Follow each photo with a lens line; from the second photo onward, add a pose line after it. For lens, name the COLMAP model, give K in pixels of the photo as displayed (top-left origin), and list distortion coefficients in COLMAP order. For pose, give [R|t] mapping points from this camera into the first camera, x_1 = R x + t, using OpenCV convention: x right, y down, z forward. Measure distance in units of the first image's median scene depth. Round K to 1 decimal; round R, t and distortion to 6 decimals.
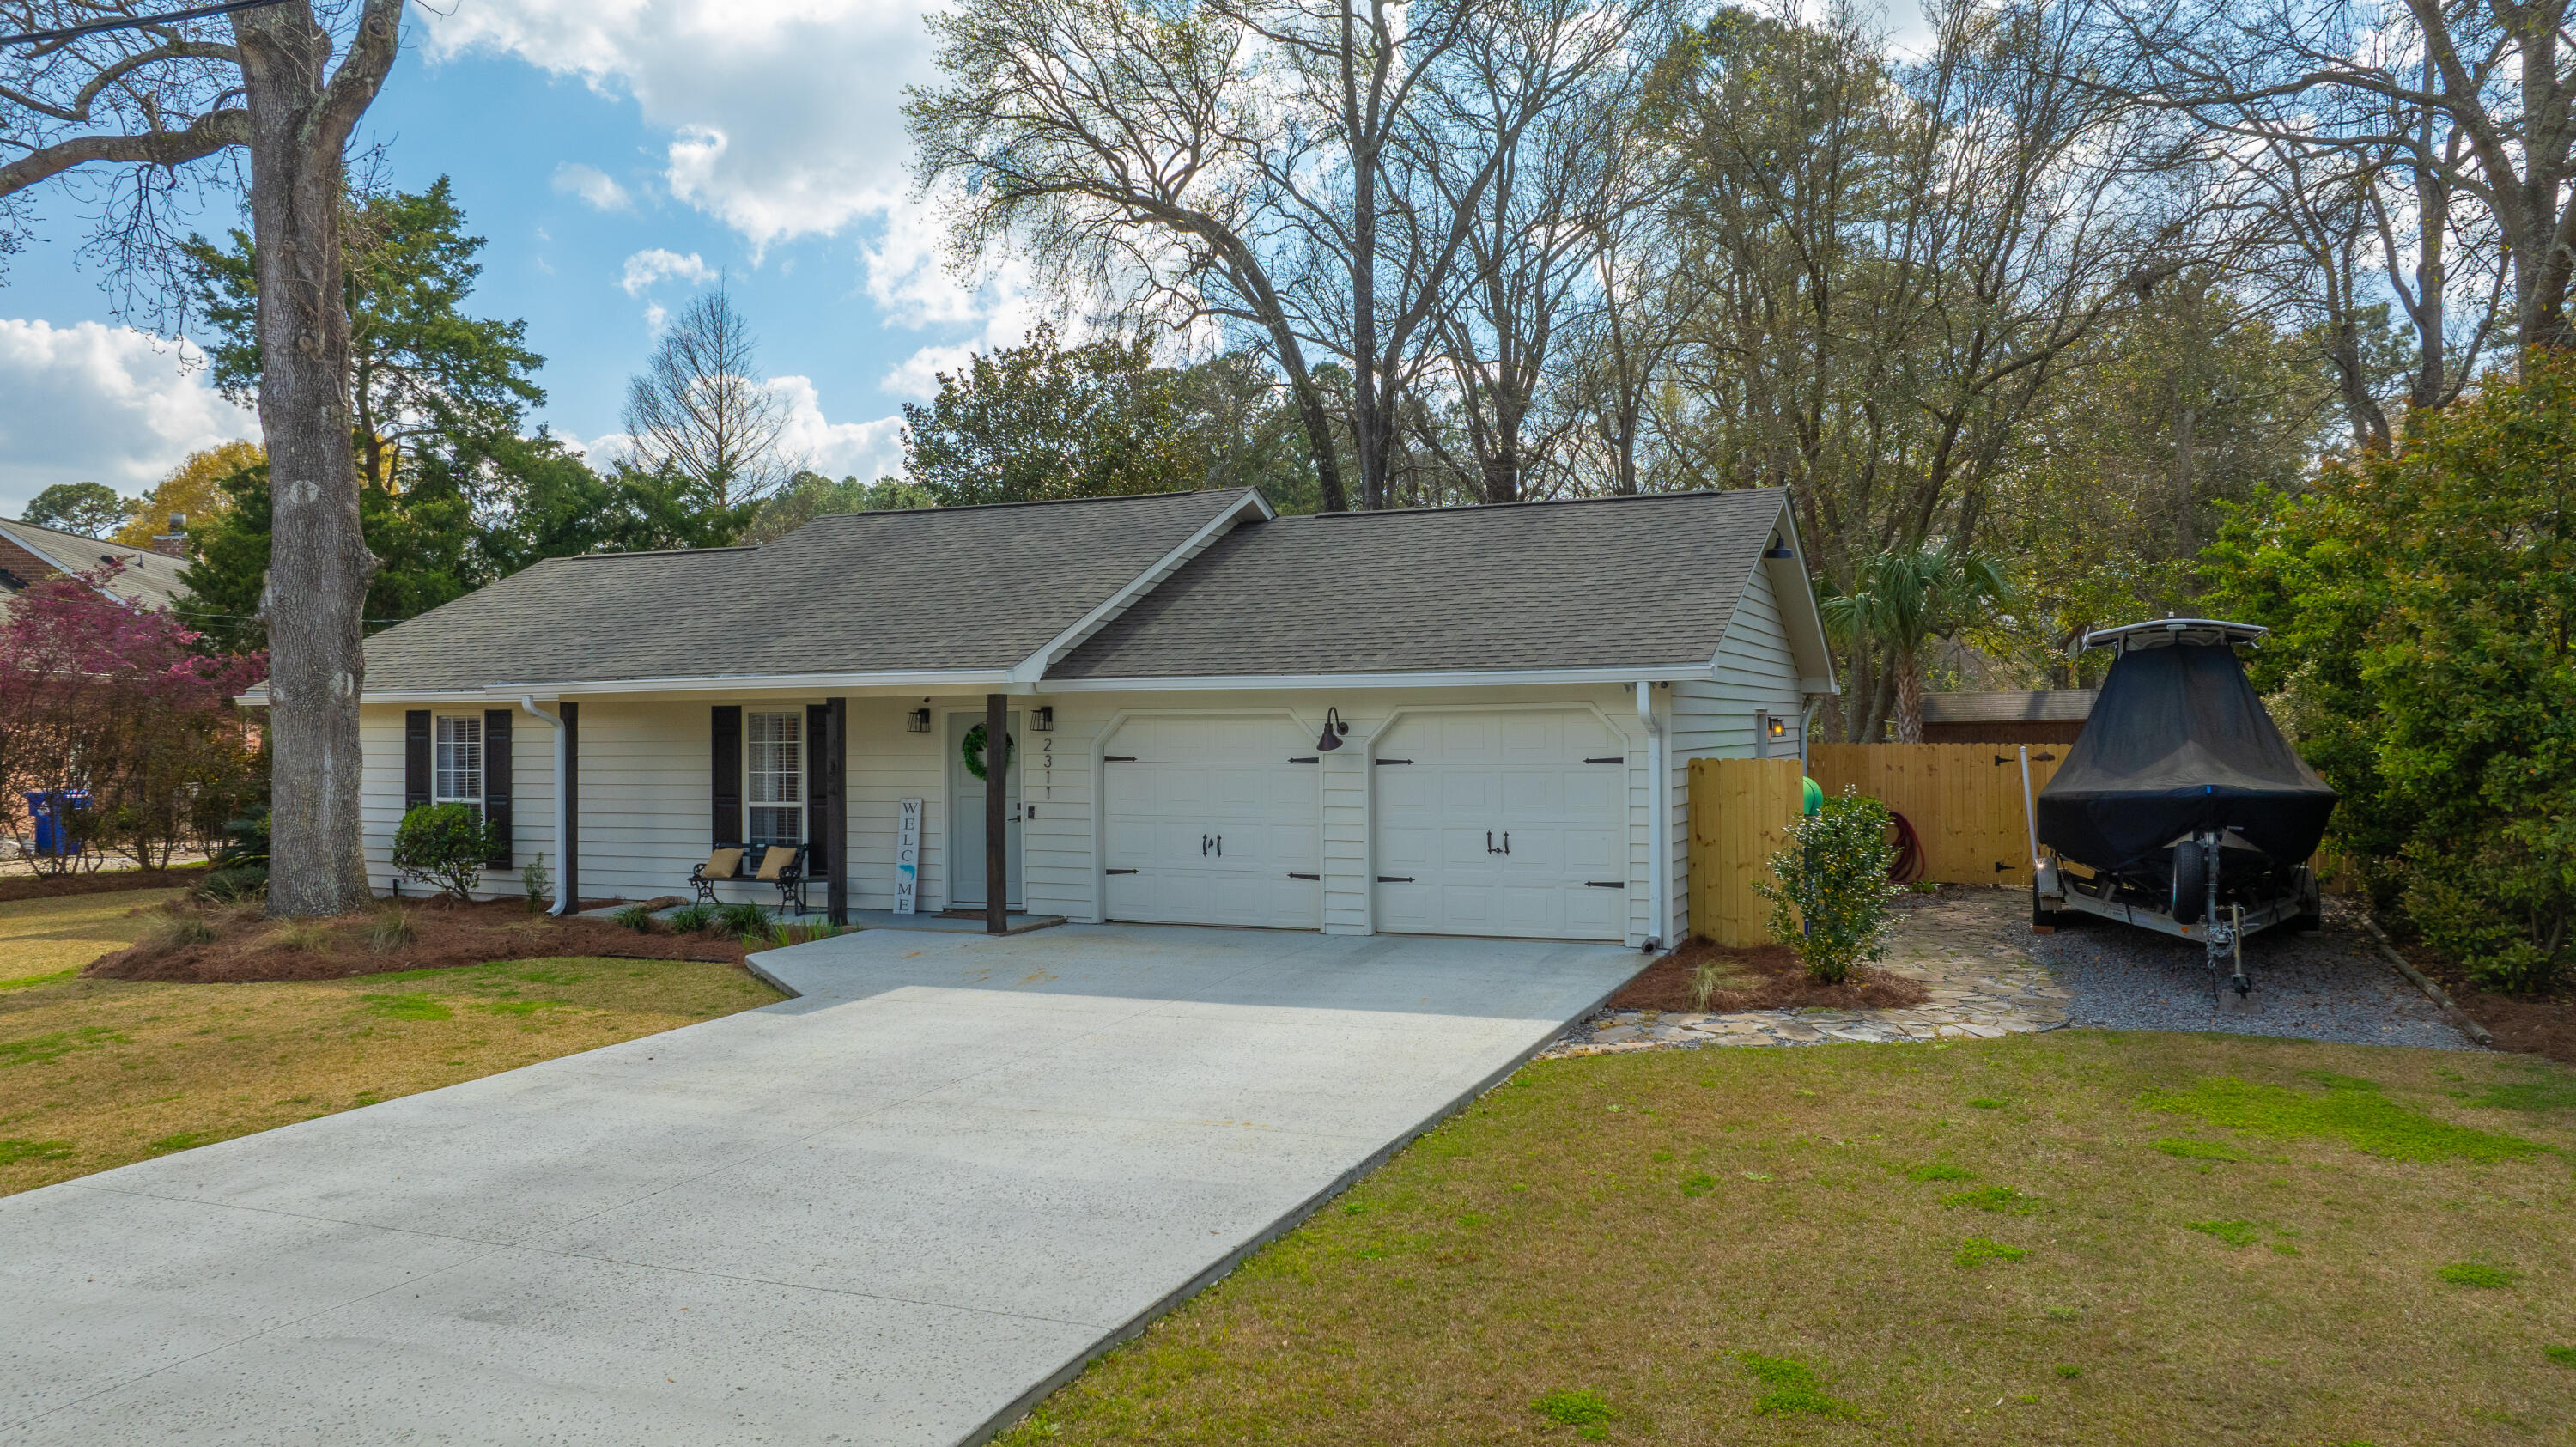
lens RADIAL K [[1811.2, 0, 1285.9], [0, 1811.2, 722.7], [0, 0, 1]] dist [-0.036862, 0.037225]
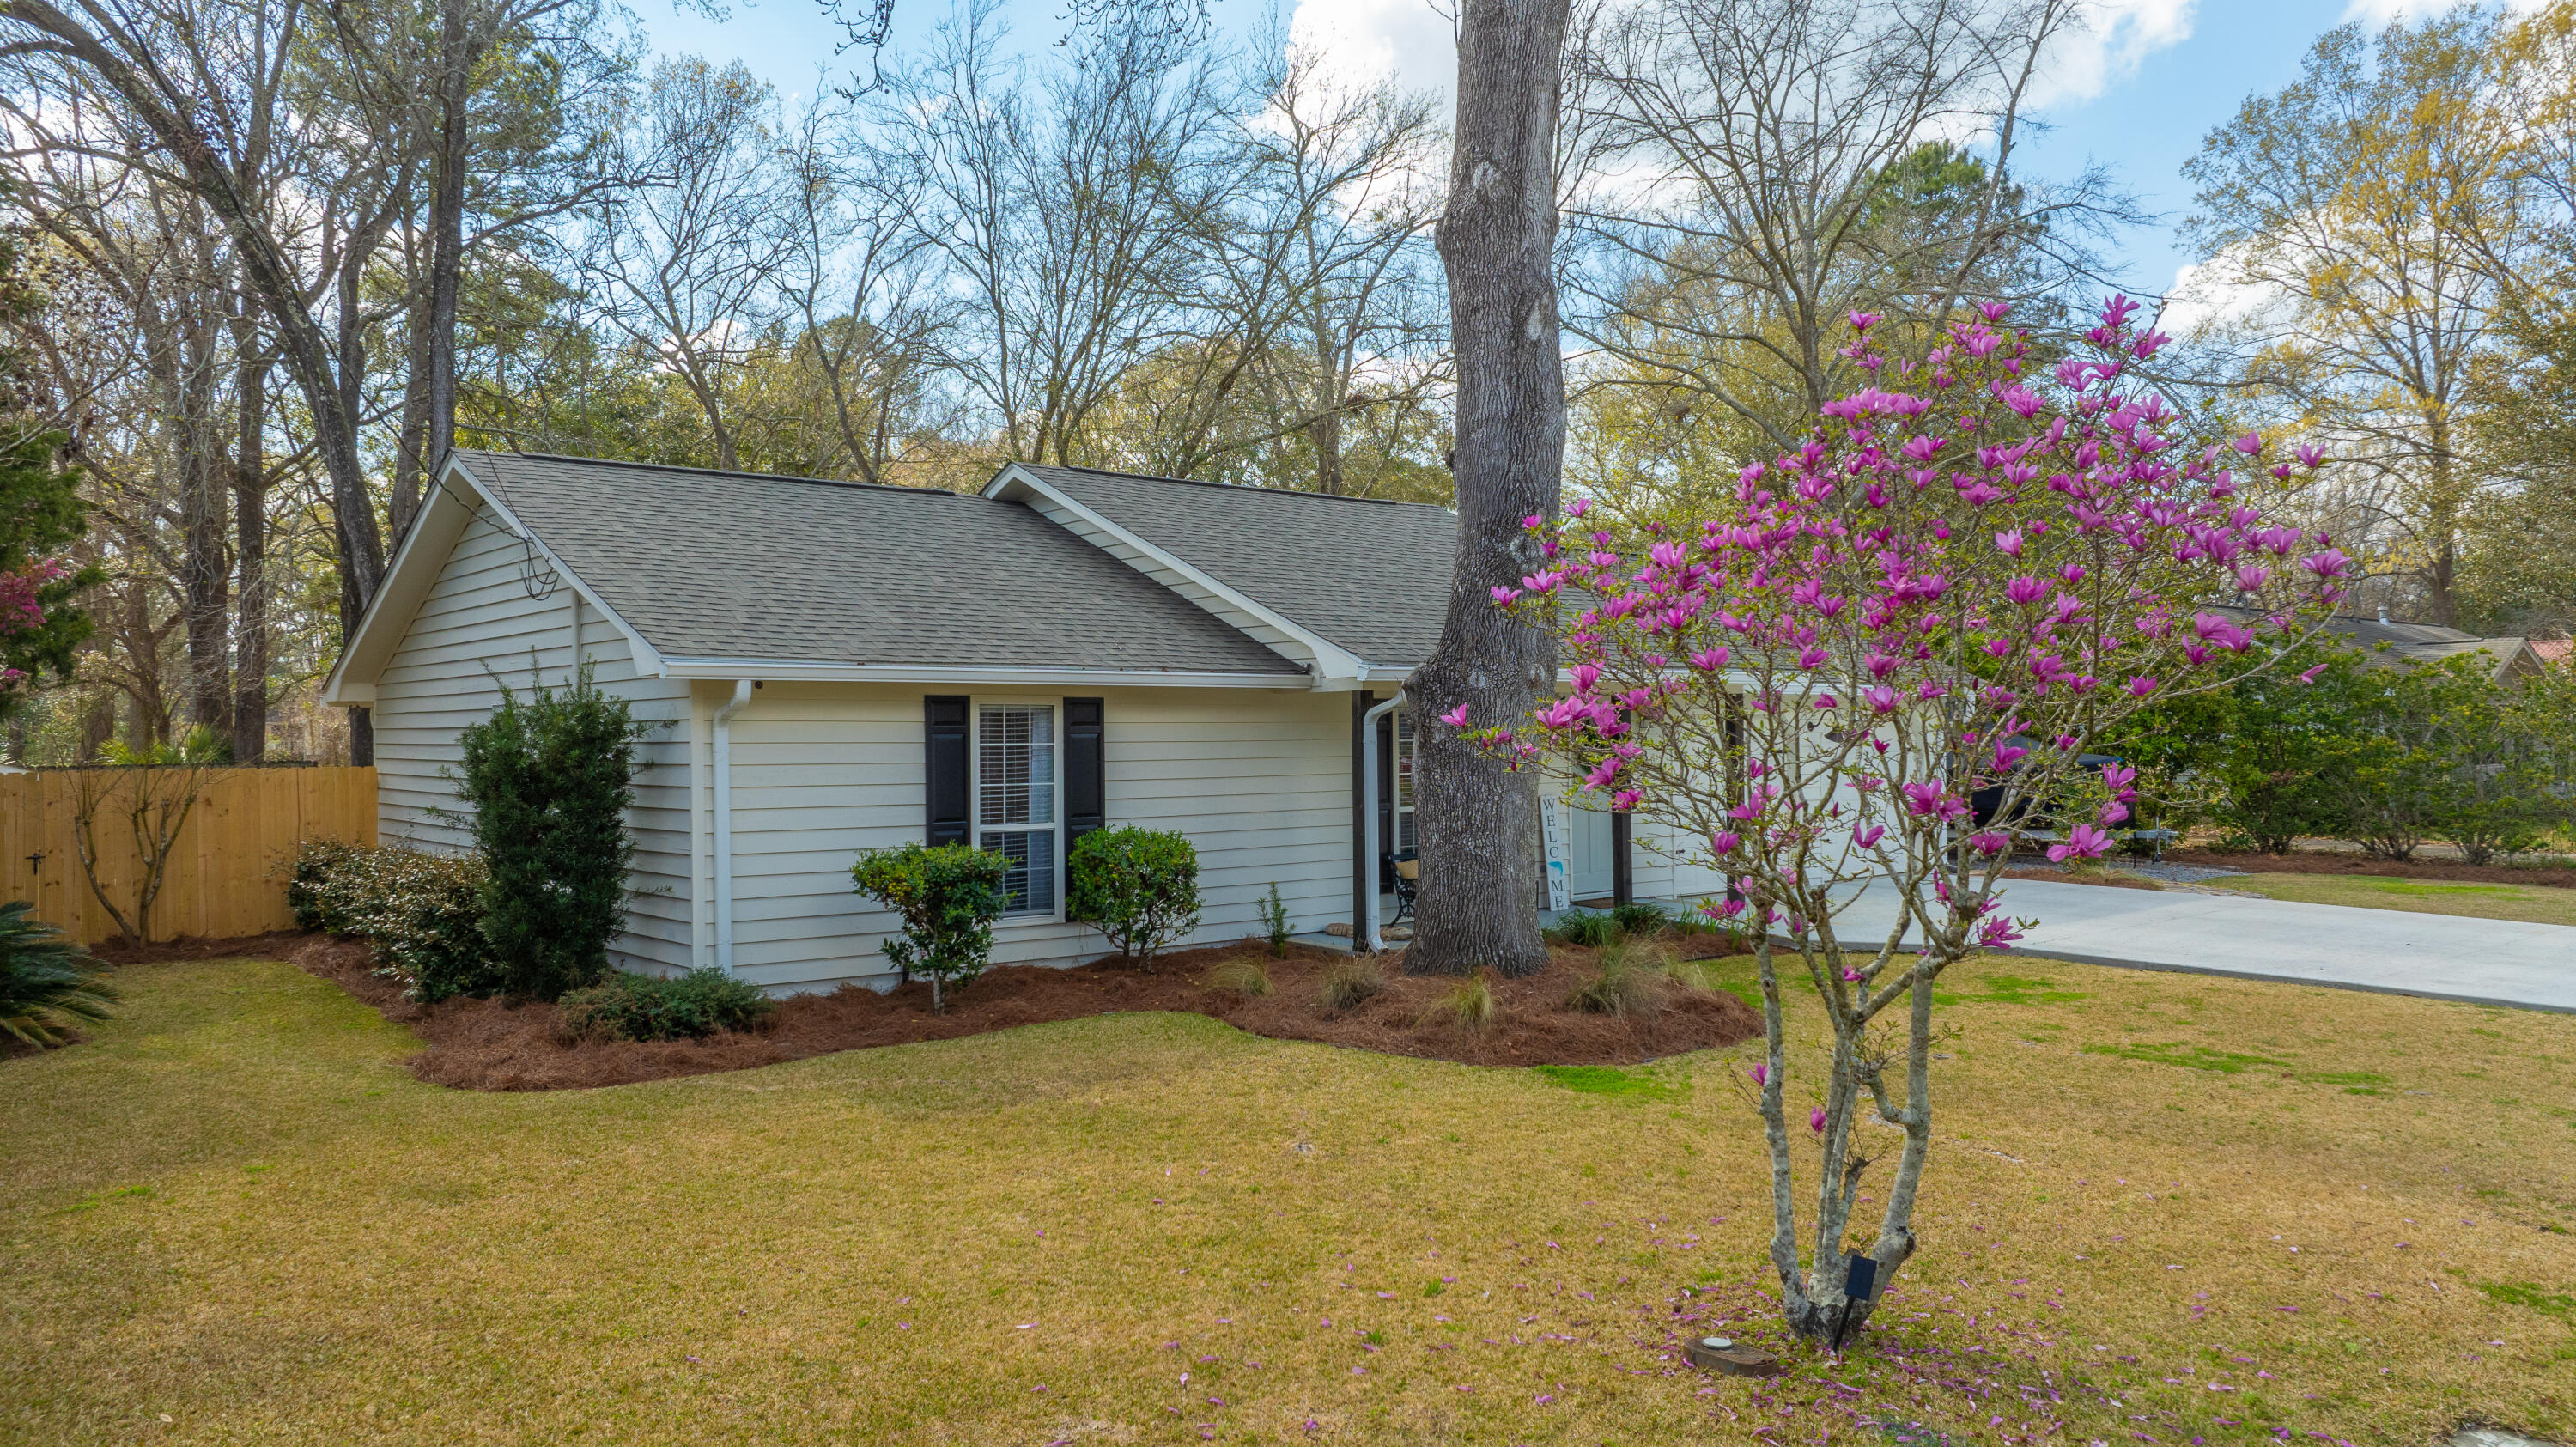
lens RADIAL K [[1811.2, 0, 1294.3], [0, 1811.2, 715.9], [0, 0, 1]] dist [-0.036862, 0.037225]
pose [[0.449548, 0.011047, 0.893188, -1.234415], [0.002672, 0.999902, -0.013711, 0.012263], [-0.893252, 0.008550, 0.449475, 0.716608]]
